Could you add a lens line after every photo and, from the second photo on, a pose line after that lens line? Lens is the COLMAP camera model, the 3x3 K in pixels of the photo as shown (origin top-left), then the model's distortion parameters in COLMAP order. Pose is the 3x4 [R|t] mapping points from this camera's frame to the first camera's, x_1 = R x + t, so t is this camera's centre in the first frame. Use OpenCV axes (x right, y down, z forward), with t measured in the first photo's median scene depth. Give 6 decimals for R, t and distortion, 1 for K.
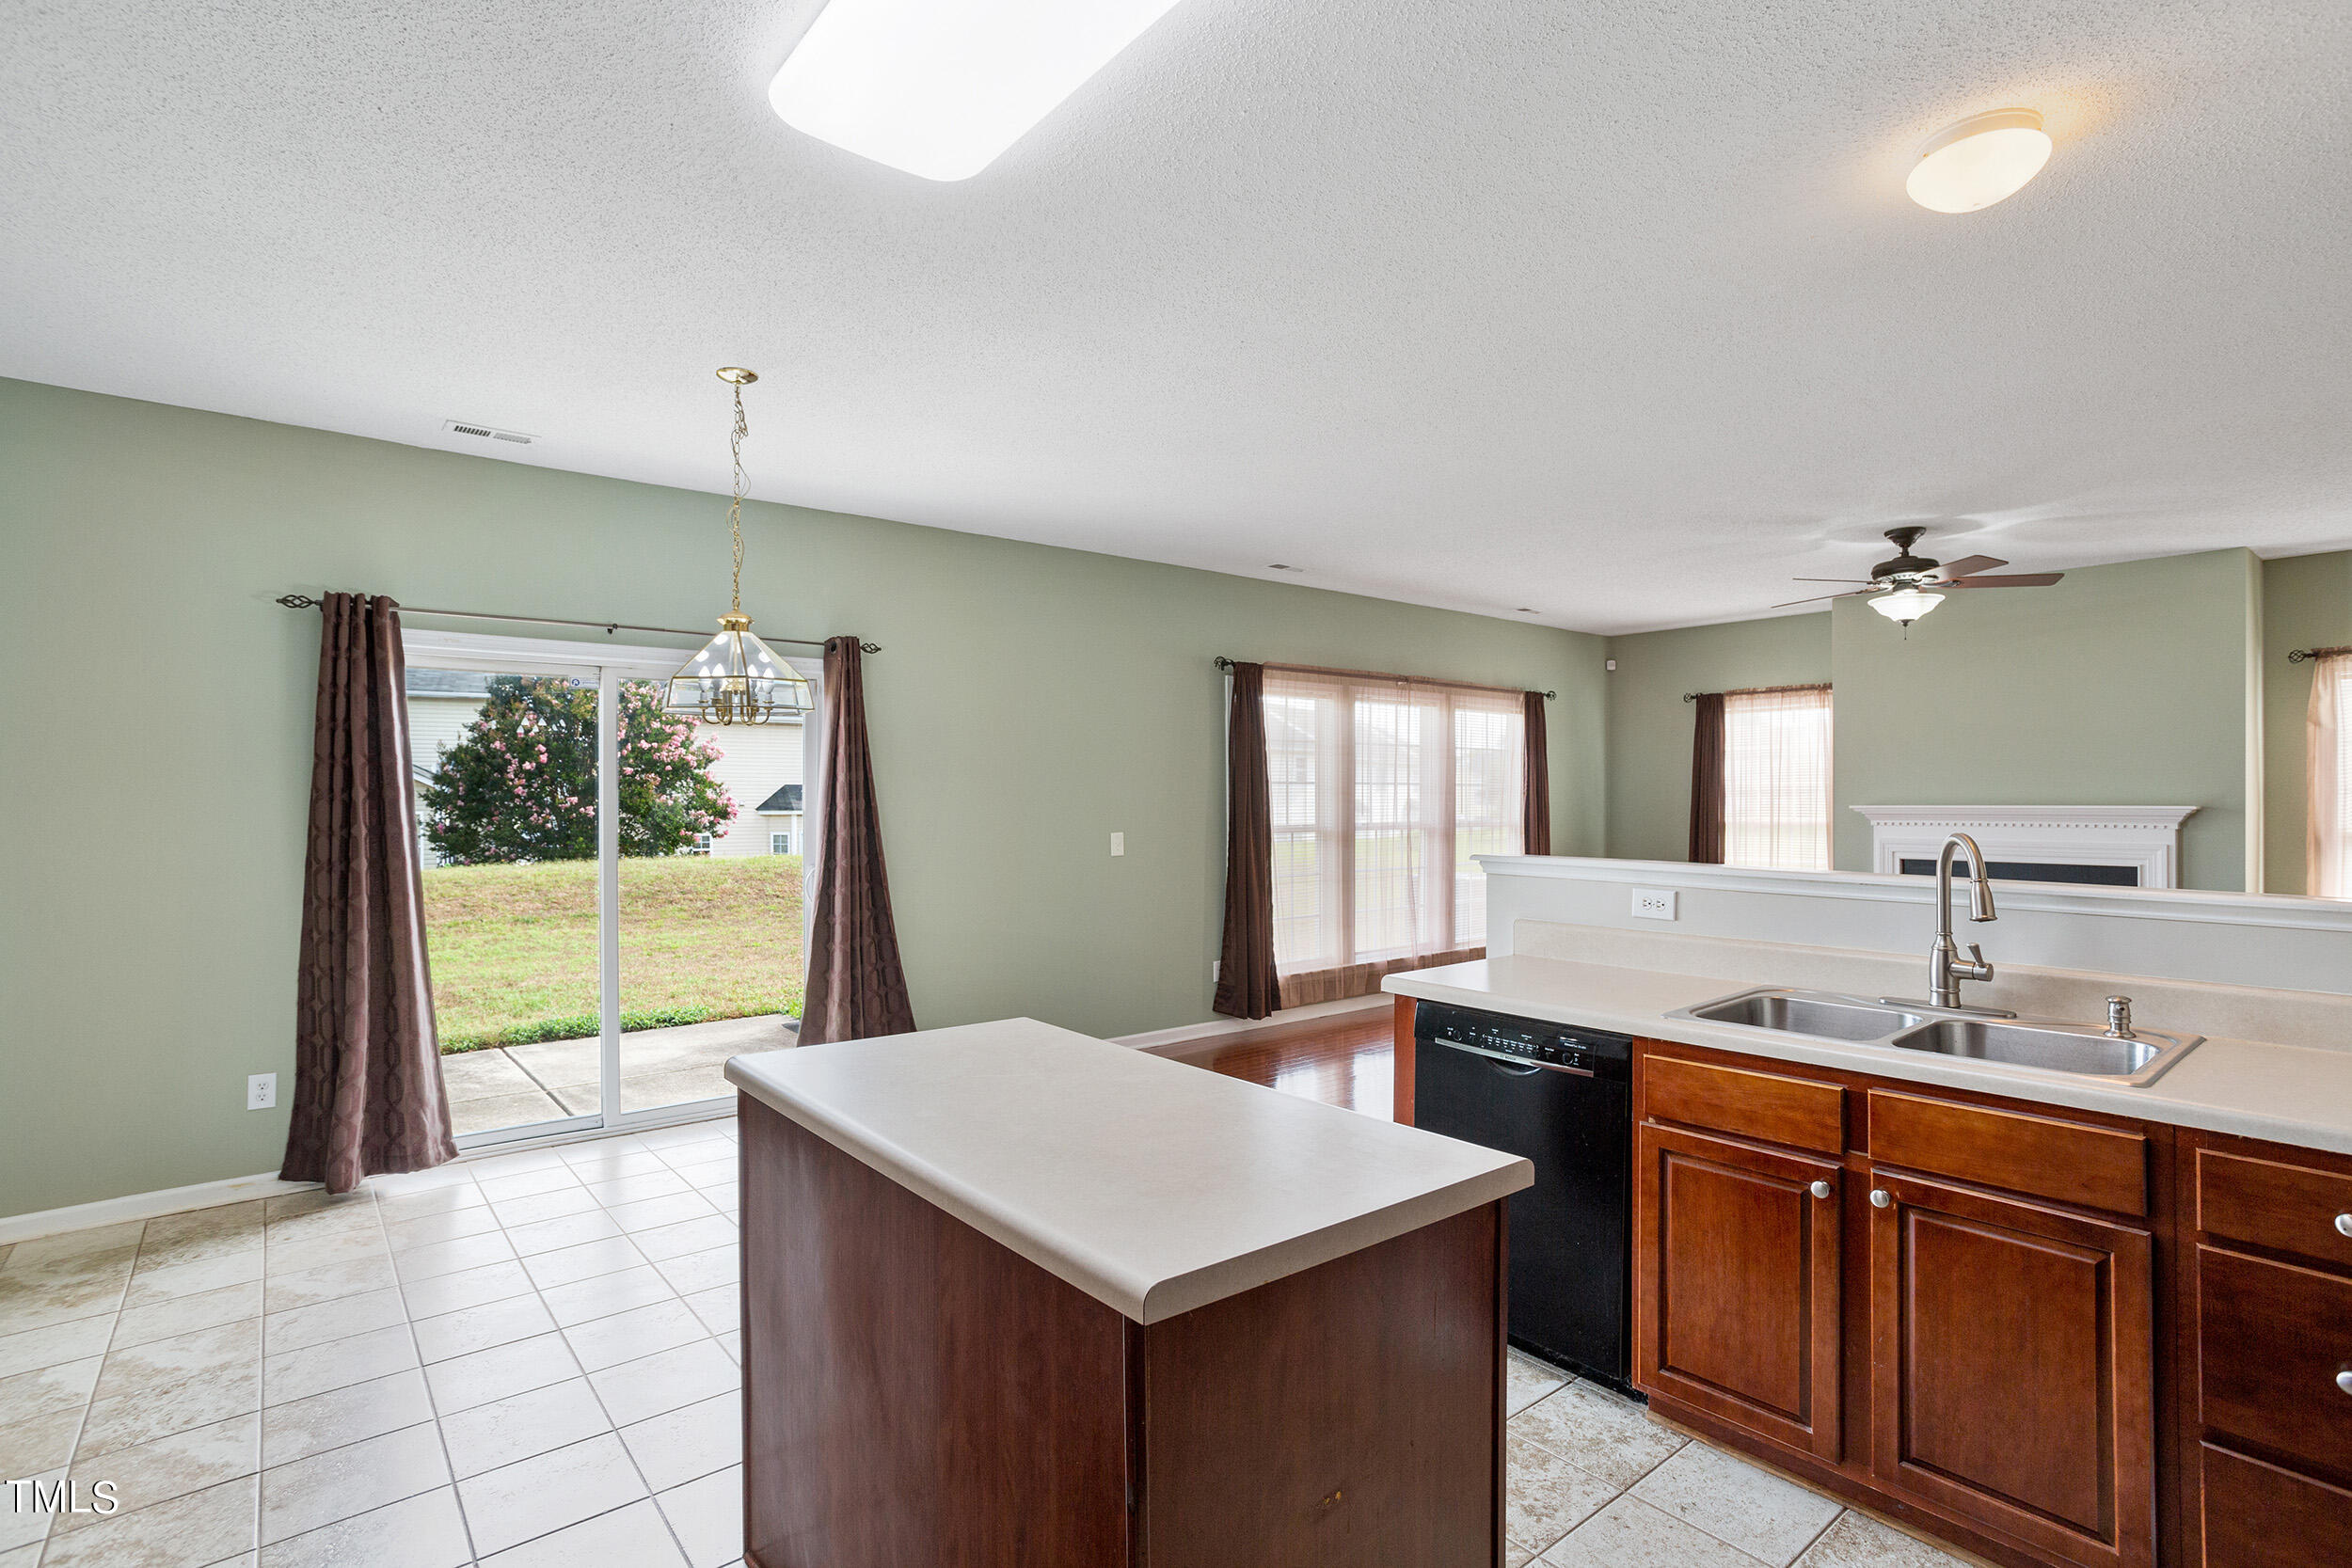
lens RADIAL K [[1126.1, 0, 1176.0], [0, 1126.1, 784.0], [0, 0, 1]] dist [-0.031046, 0.000025]
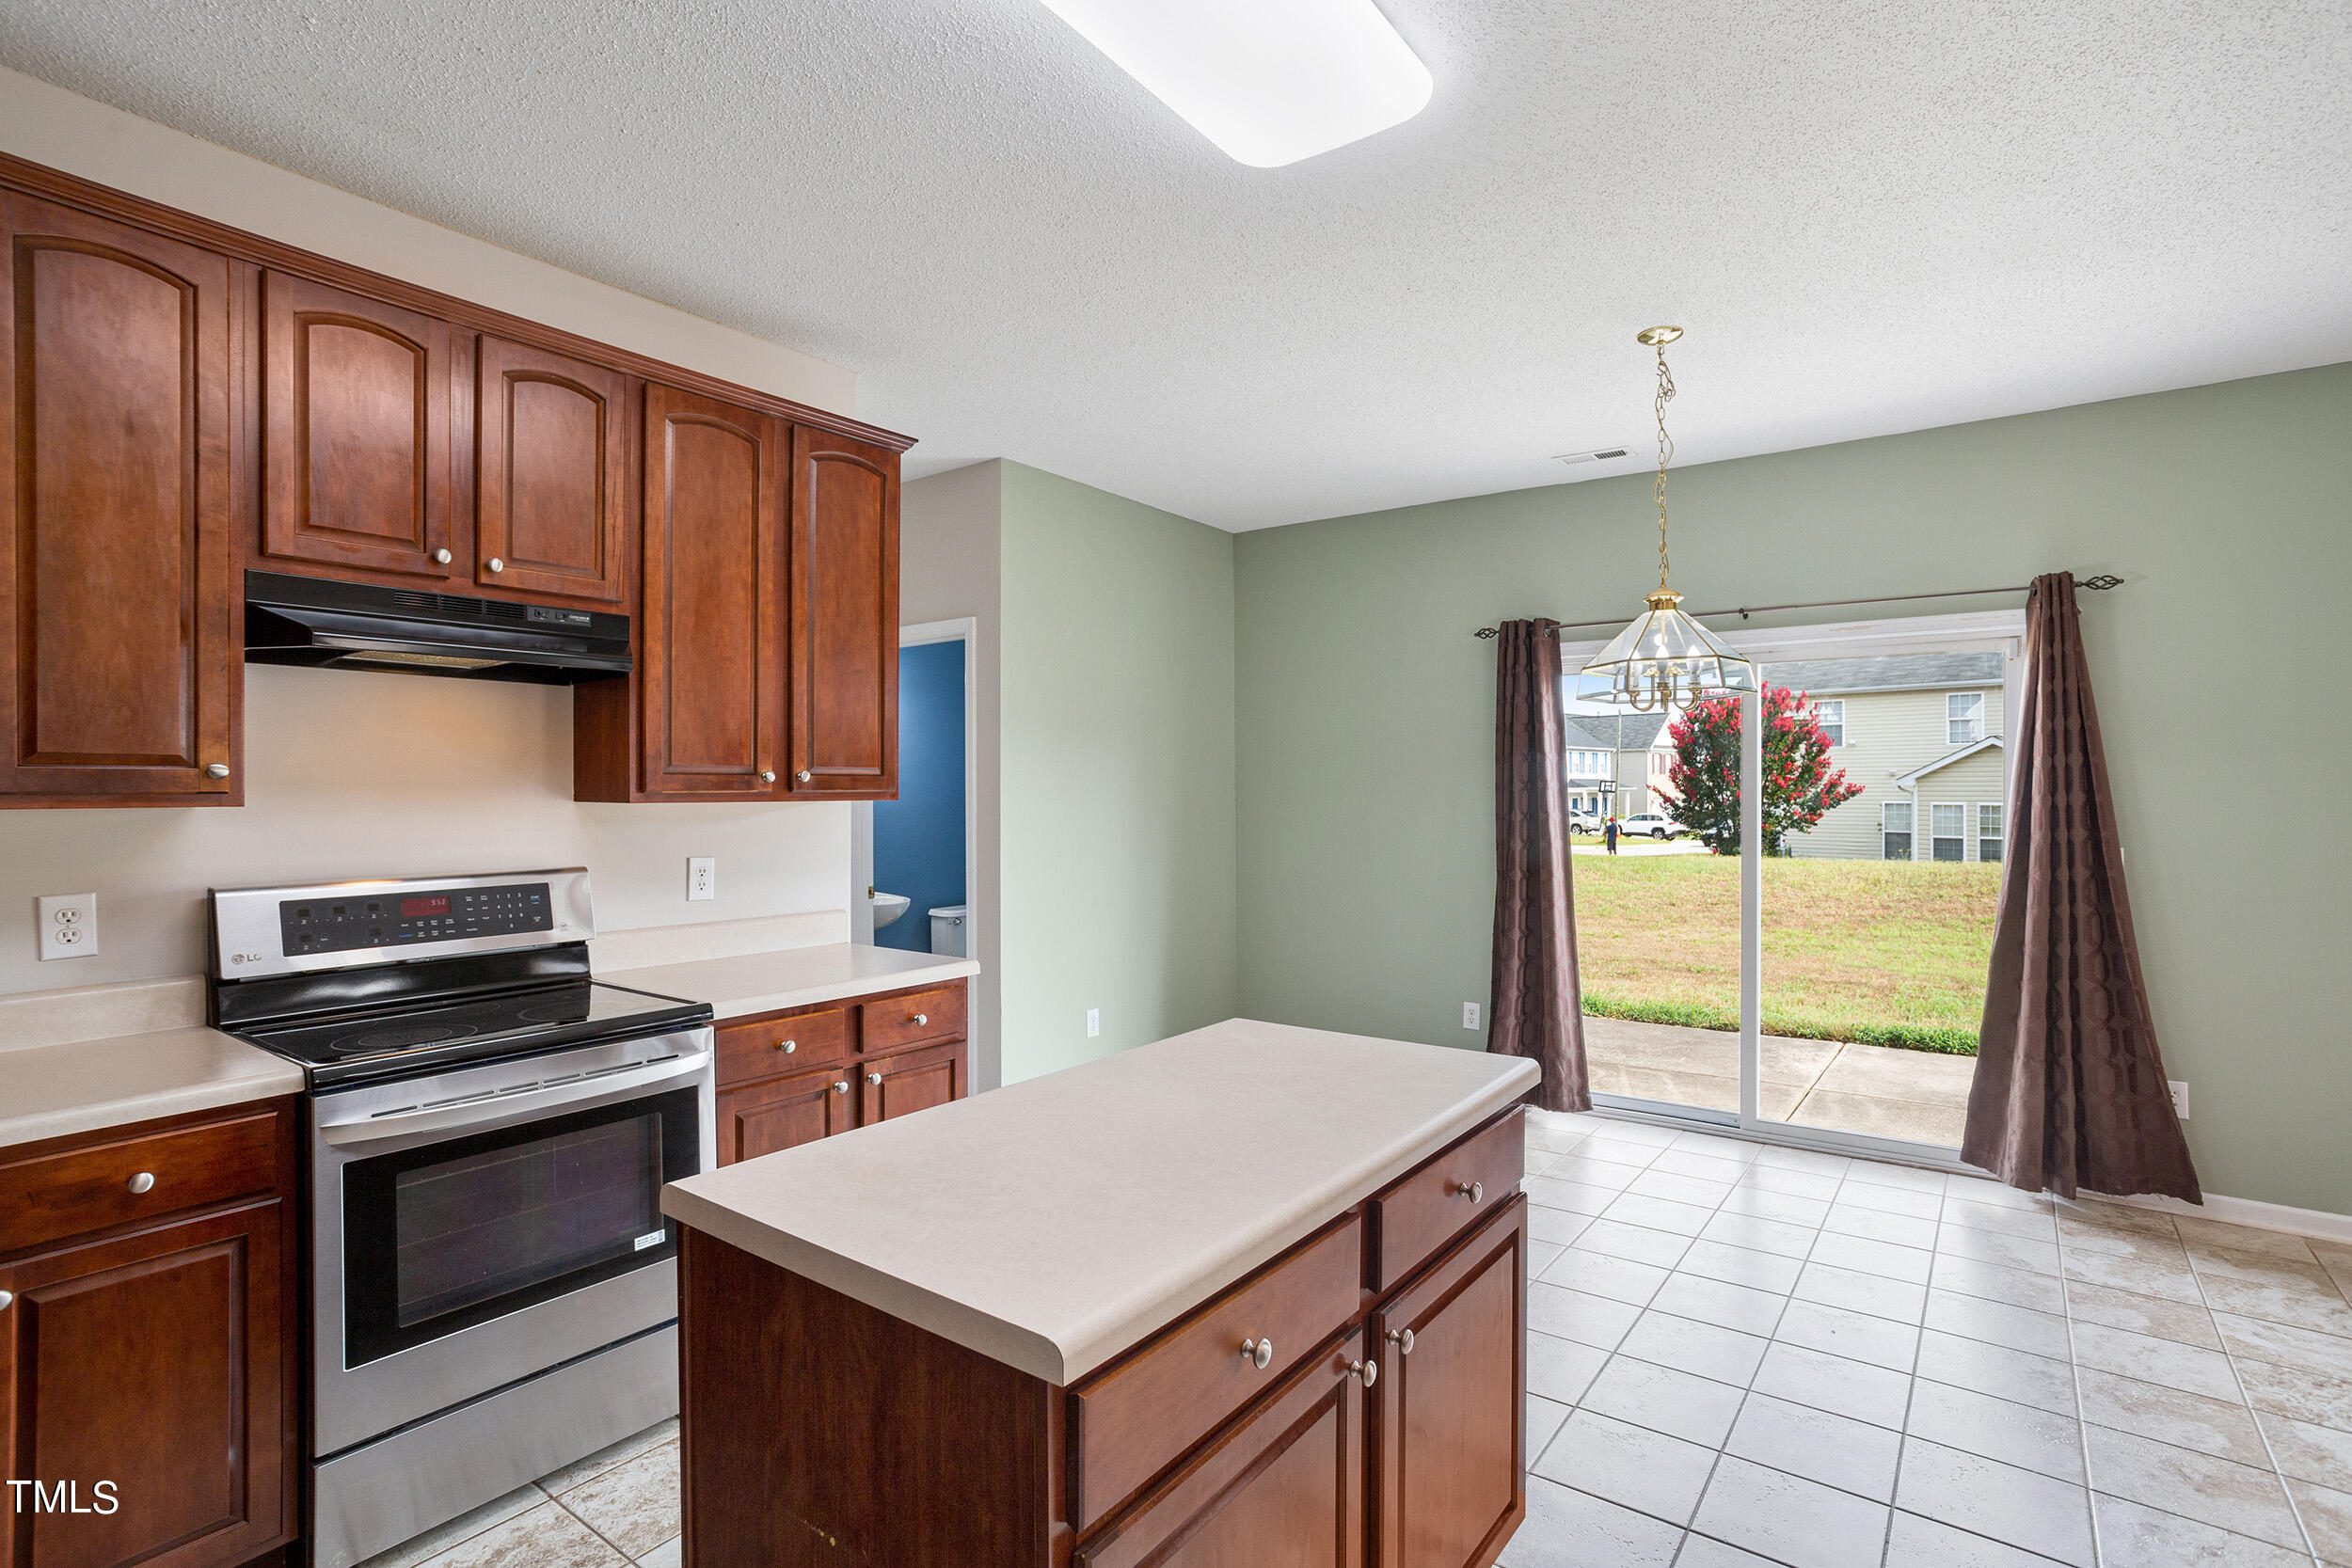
lens RADIAL K [[1126.1, 0, 1176.0], [0, 1126.1, 784.0], [0, 0, 1]] dist [-0.031046, 0.000025]
pose [[0.250584, -0.001433, -0.968094, 0.267079], [0.010956, 0.999939, 0.001355, 0.001084], [0.968033, -0.010946, 0.250585, 0.248628]]
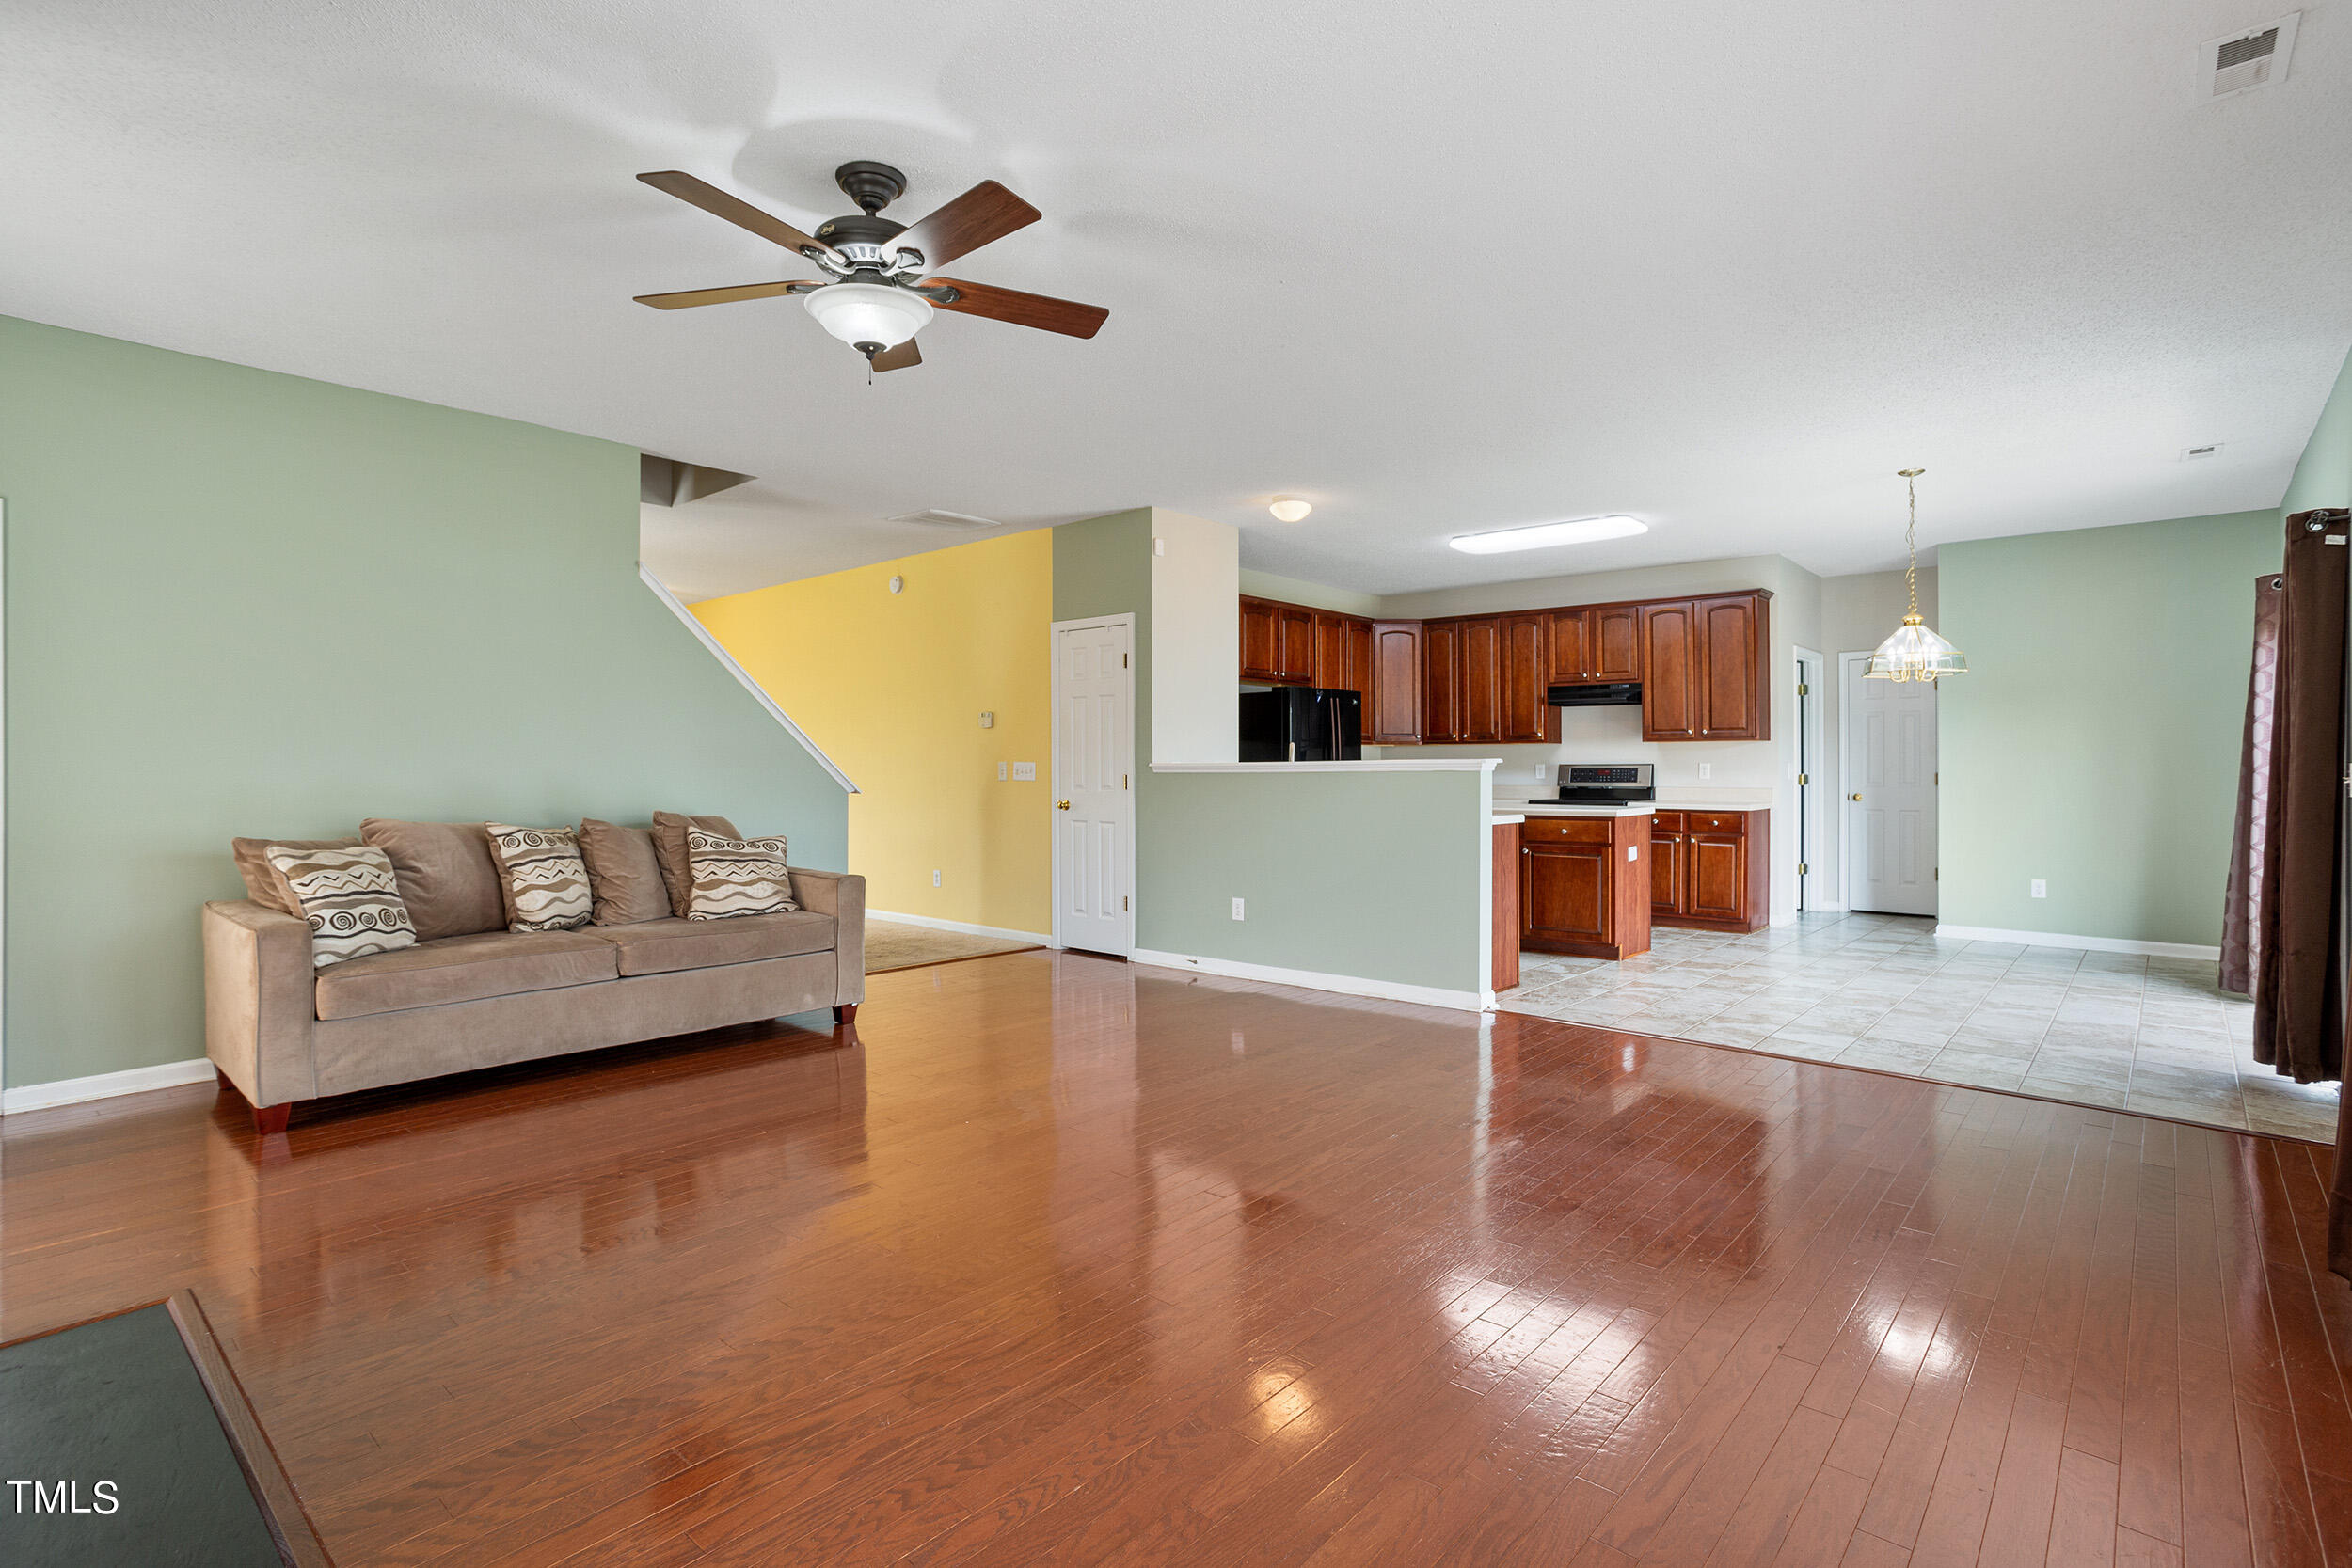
lens RADIAL K [[1126.1, 0, 1176.0], [0, 1126.1, 784.0], [0, 0, 1]] dist [-0.031046, 0.000025]
pose [[-0.987064, 0.004968, -0.160250, 0.623121], [0.004569, 0.999985, 0.002858, 0.059526], [0.160262, 0.002089, -0.987072, 1.573479]]
